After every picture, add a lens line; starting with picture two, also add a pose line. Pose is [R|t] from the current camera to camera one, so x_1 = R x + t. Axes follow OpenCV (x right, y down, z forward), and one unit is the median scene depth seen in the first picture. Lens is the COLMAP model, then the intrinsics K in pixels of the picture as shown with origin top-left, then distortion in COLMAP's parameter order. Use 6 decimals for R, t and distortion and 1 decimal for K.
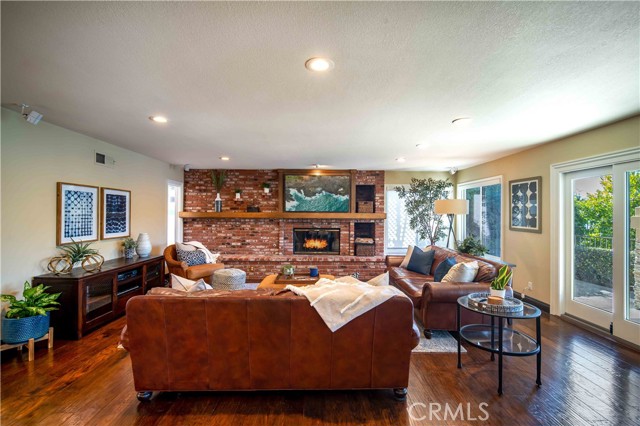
lens RADIAL K [[286.2, 0, 320.0], [0, 286.2, 213.0], [0, 0, 1]] dist [-0.015655, 0.001012]
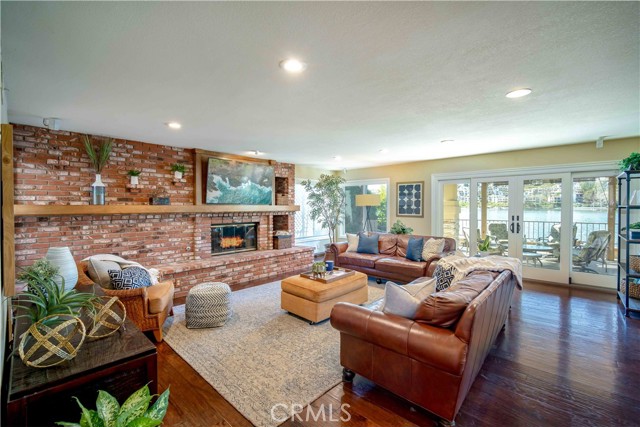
lens RADIAL K [[286.2, 0, 320.0], [0, 286.2, 213.5], [0, 0, 1]] dist [-0.015655, 0.001012]
pose [[0.674939, -0.025341, 0.737438, -0.484209], [0.004213, 0.999526, 0.030492, -0.001364], [-0.737861, -0.017473, 0.674726, 0.231685]]
